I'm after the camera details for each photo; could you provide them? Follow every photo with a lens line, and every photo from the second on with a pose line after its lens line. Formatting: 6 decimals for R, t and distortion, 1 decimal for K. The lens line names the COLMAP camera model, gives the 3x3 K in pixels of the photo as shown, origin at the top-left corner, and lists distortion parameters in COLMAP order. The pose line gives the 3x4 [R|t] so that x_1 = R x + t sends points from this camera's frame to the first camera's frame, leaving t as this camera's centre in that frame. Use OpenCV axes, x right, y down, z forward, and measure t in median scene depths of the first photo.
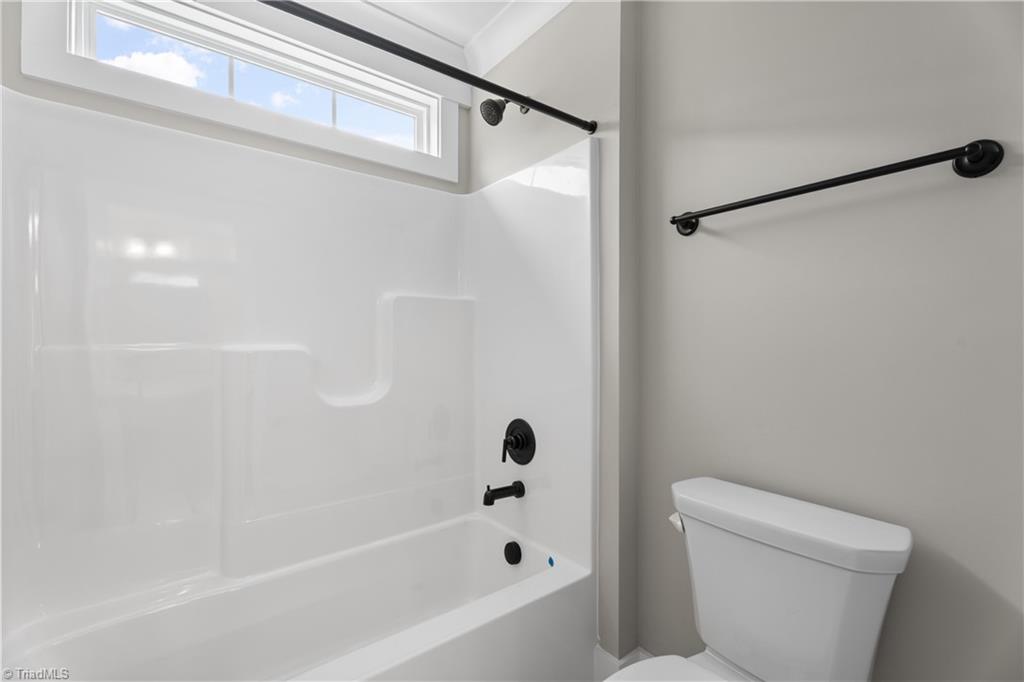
lens RADIAL K [[463.7, 0, 513.1], [0, 463.7, 347.5], [0, 0, 1]] dist [0.002015, 0.000064]
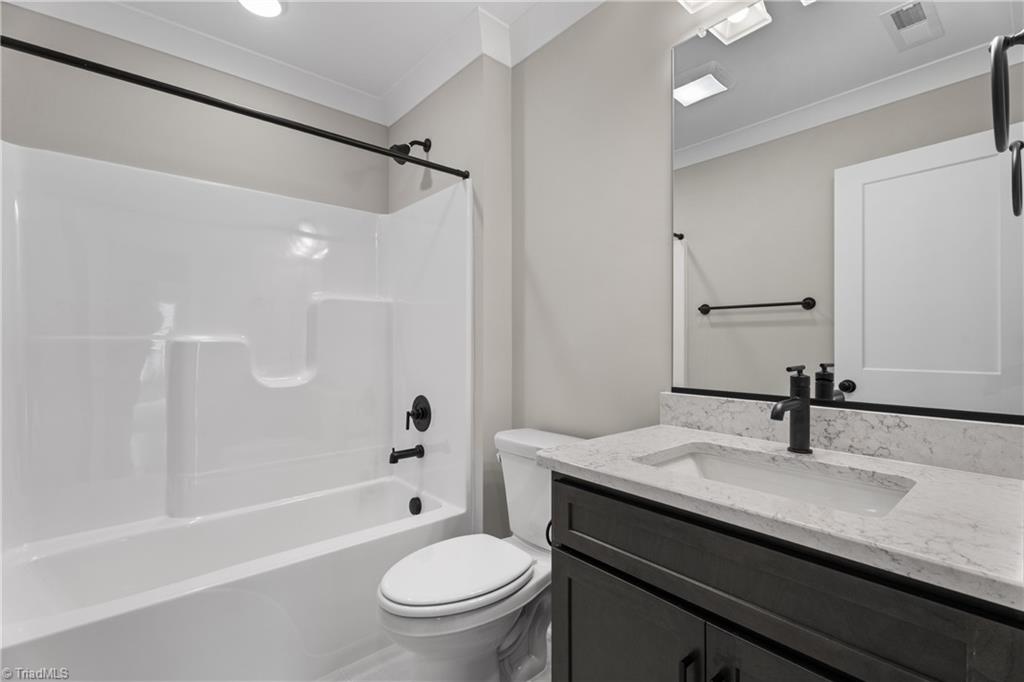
lens RADIAL K [[463.7, 0, 510.9], [0, 463.7, 335.4], [0, 0, 1]] dist [0.002015, 0.000064]
pose [[0.994858, 0.006650, 0.101063, 0.129922], [-0.006299, 0.999973, -0.003790, -0.003469], [-0.101085, 0.003134, 0.994873, -0.273374]]
